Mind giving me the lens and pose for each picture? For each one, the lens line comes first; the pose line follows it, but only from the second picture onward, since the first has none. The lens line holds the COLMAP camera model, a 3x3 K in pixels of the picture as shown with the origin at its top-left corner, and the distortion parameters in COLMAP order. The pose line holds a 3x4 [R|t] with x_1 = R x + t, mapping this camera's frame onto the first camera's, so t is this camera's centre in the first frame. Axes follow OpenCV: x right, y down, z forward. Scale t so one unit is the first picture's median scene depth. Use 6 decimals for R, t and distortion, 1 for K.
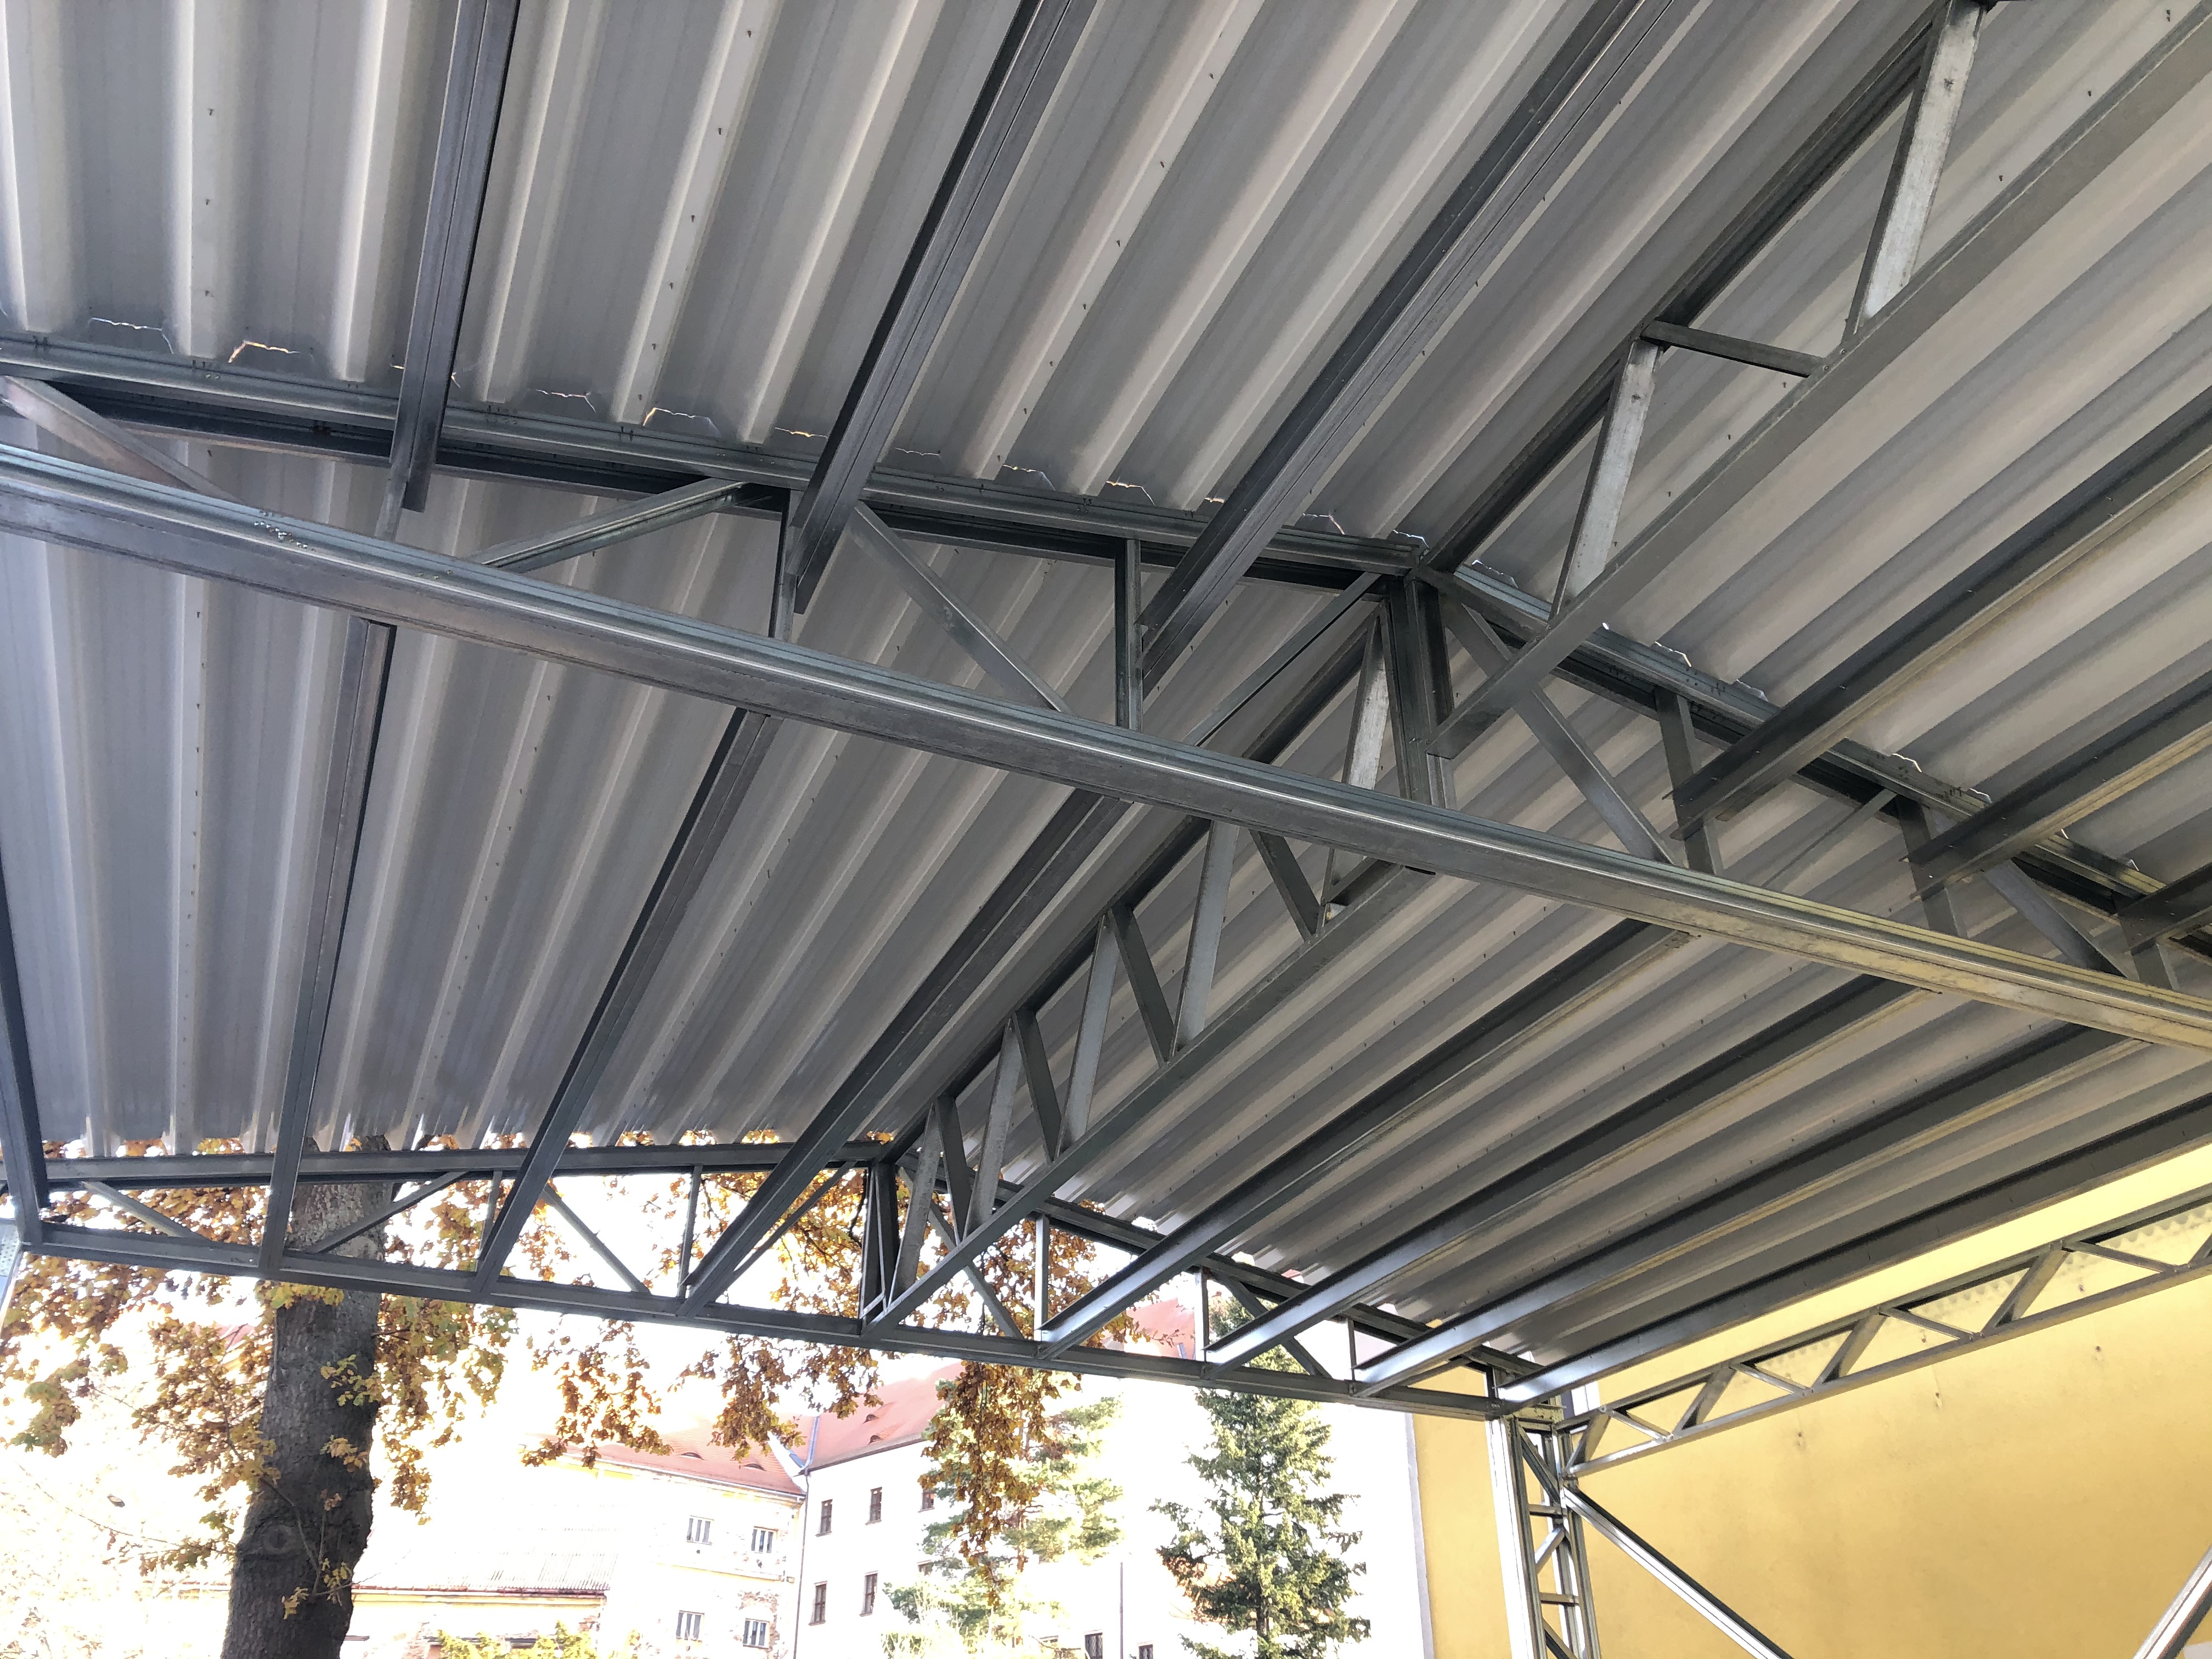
lens RADIAL K [[1812.7, 0, 1106.0], [0, 1812.7, 829.5], [0, 0, 1]] dist [0.044368, 0.001160]
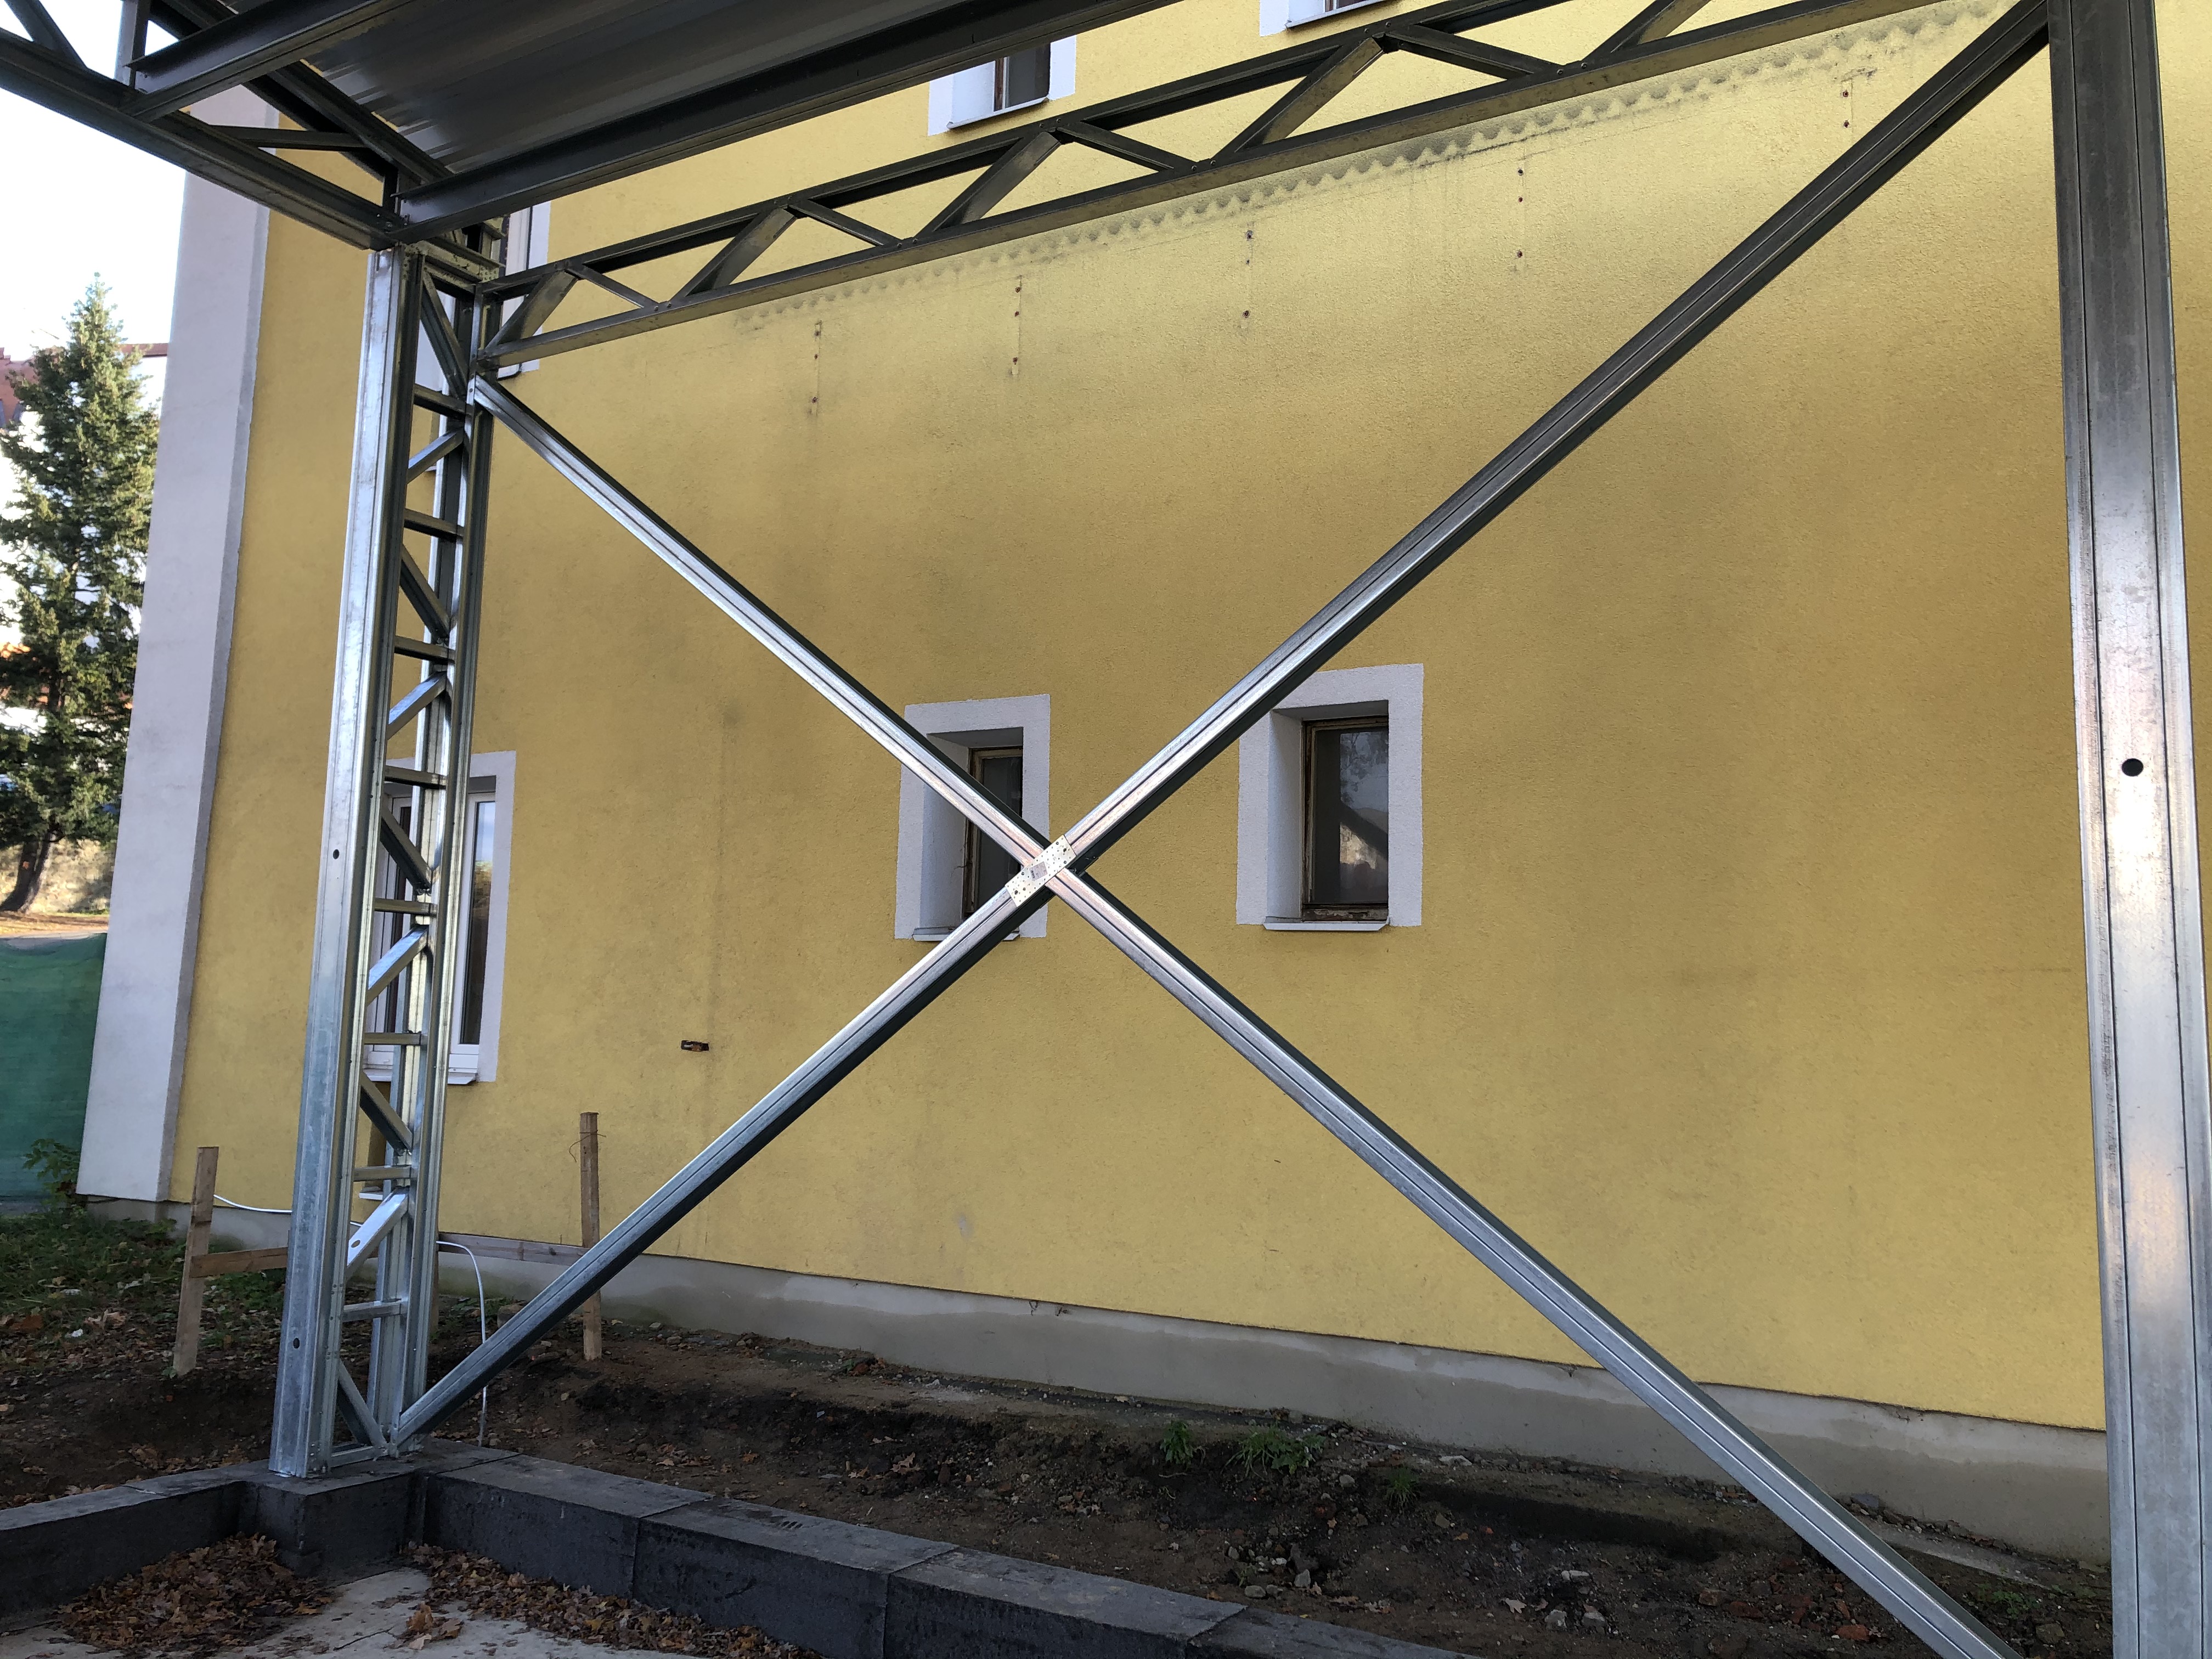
lens RADIAL K [[1805.9, 0, 1106.0], [0, 1805.9, 829.5], [0, 0, 1]] dist [-0.008653, -0.001399]
pose [[0.822025, 0.090650, 0.562189, 0.067962], [-0.318770, 0.891323, 0.322380, 0.170695], [-0.471869, -0.444214, 0.761587, 0.256801]]
